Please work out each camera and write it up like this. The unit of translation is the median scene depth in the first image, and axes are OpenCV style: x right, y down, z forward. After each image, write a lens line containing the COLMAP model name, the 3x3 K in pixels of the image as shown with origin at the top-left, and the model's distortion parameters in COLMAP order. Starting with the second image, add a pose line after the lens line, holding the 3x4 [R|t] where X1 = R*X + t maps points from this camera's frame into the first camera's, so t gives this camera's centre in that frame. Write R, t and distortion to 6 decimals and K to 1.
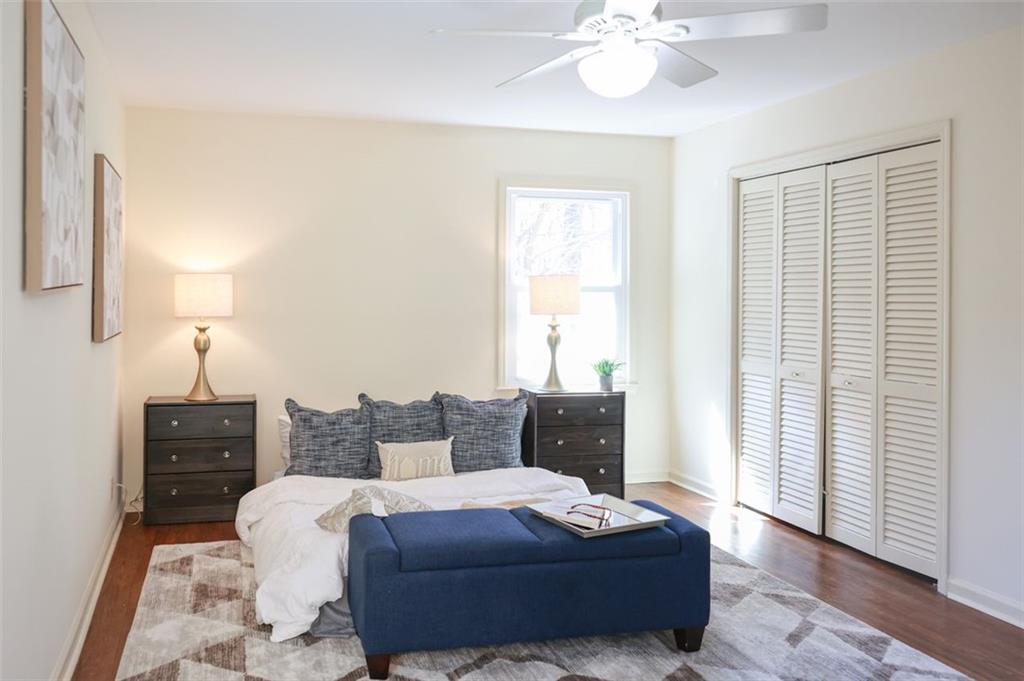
lens RADIAL K [[801.8, 0, 513.7], [0, 801.8, 306.4], [0, 0, 1]] dist [0.003748, 0.005263]
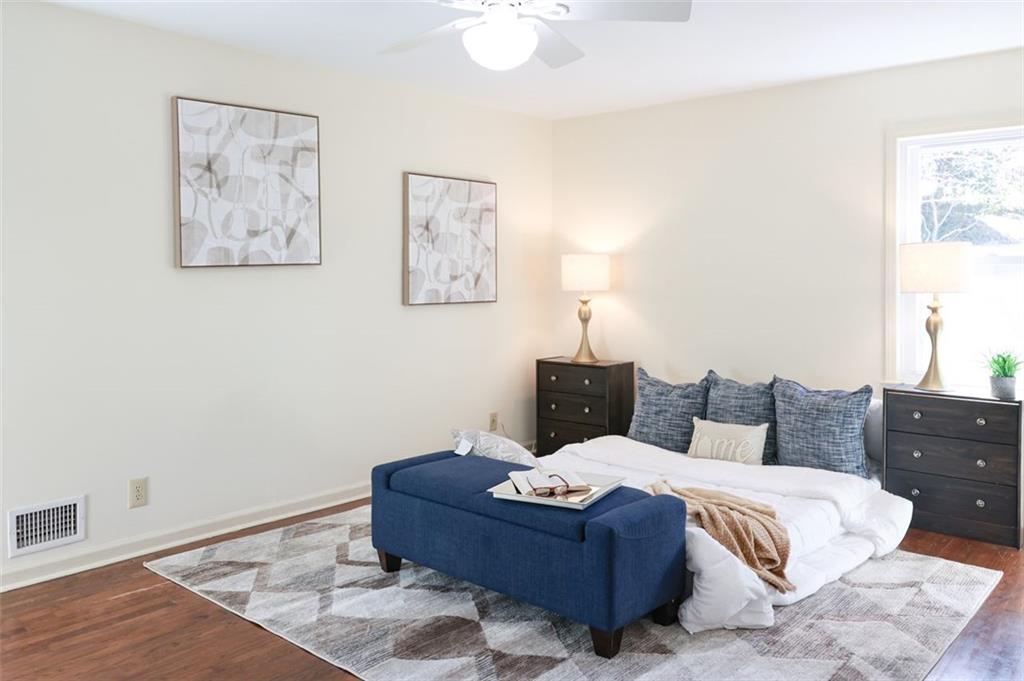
lens RADIAL K [[832.8, 0, 513.3], [0, 832.8, 286.1], [0, 0, 1]] dist [0.005967, 0.001328]
pose [[0.566940, 0.003814, -0.823750, 0.550767], [-0.002983, 0.999992, 0.002577, 0.002458], [0.823753, 0.000996, 0.566947, 0.217967]]
